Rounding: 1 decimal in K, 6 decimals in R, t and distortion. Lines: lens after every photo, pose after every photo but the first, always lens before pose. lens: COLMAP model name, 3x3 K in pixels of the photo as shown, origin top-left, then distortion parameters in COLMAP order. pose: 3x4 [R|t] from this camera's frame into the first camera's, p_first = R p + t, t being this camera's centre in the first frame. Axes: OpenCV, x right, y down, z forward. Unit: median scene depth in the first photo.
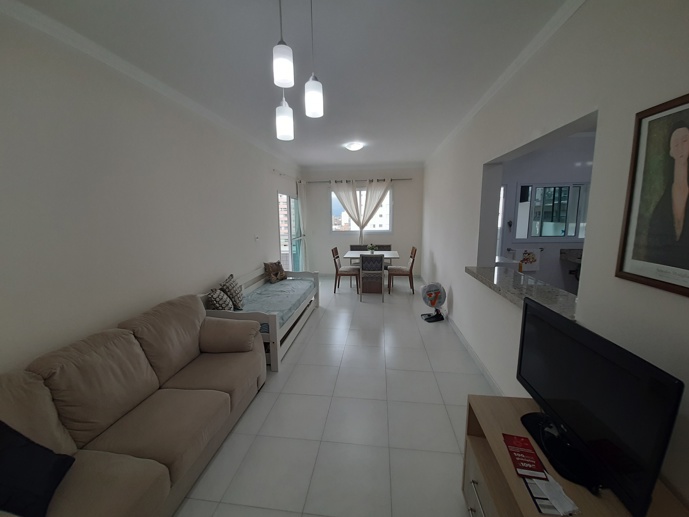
lens RADIAL K [[270.4, 0, 345.5], [0, 270.4, 256.2], [0, 0, 1]] dist [0.001843, -0.005806]
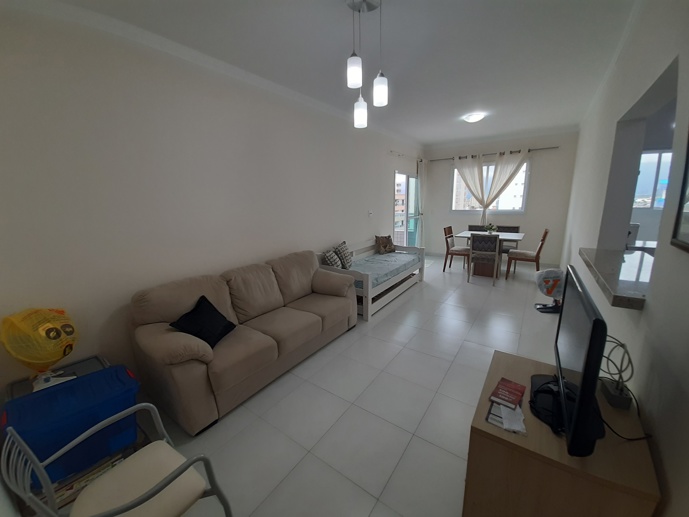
lens RADIAL K [[270.4, 0, 344.2], [0, 270.4, 257.7], [0, 0, 1]] dist [0.001843, -0.005806]
pose [[0.877853, 0.093558, -0.469704, 0.132031], [-0.061216, 0.994609, 0.083702, 0.030101], [0.475002, -0.044725, 0.878847, -0.072565]]
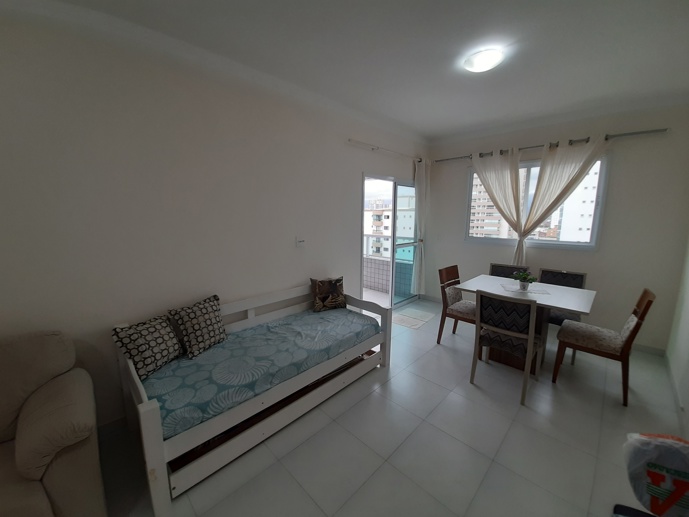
lens RADIAL K [[270.4, 0, 344.9], [0, 270.4, 256.8], [0, 0, 1]] dist [0.001843, -0.005806]
pose [[0.788119, 0.110561, -0.605512, 0.173226], [-0.106436, 0.993396, 0.042851, -0.069489], [0.606250, 0.030676, 0.794682, 0.528337]]
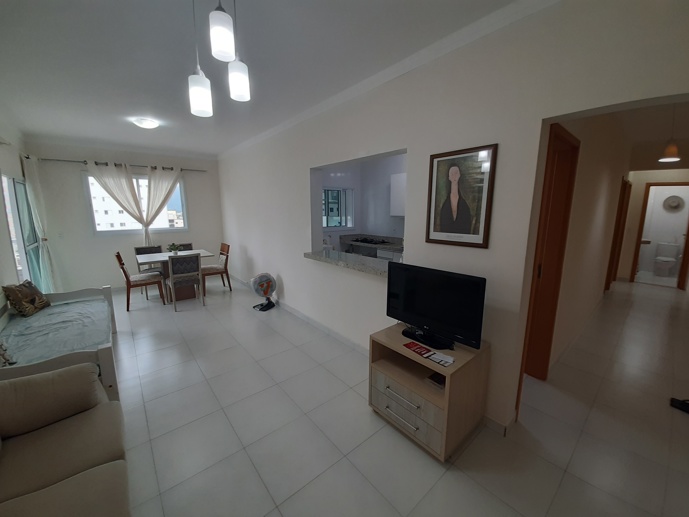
lens RADIAL K [[270.4, 0, 341.9], [0, 270.4, 258.9], [0, 0, 1]] dist [0.001843, -0.005806]
pose [[0.684619, -0.119460, 0.719045, -0.206513], [0.103506, 0.992415, 0.066327, 0.001676], [-0.721515, 0.029016, 0.691791, 0.036937]]
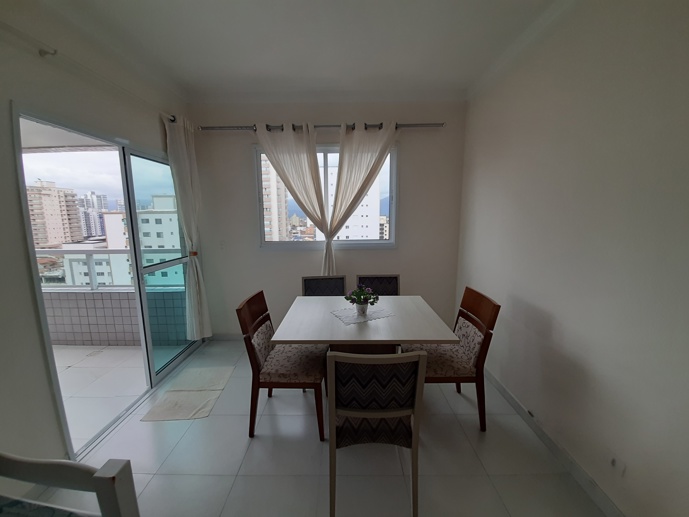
lens RADIAL K [[270.4, 0, 341.5], [0, 270.4, 255.9], [0, 0, 1]] dist [0.001843, -0.005806]
pose [[0.993763, -0.011539, 0.110910, 0.044320], [0.012255, 0.999908, -0.005778, -0.105346], [-0.110833, 0.007101, 0.993814, 0.854528]]
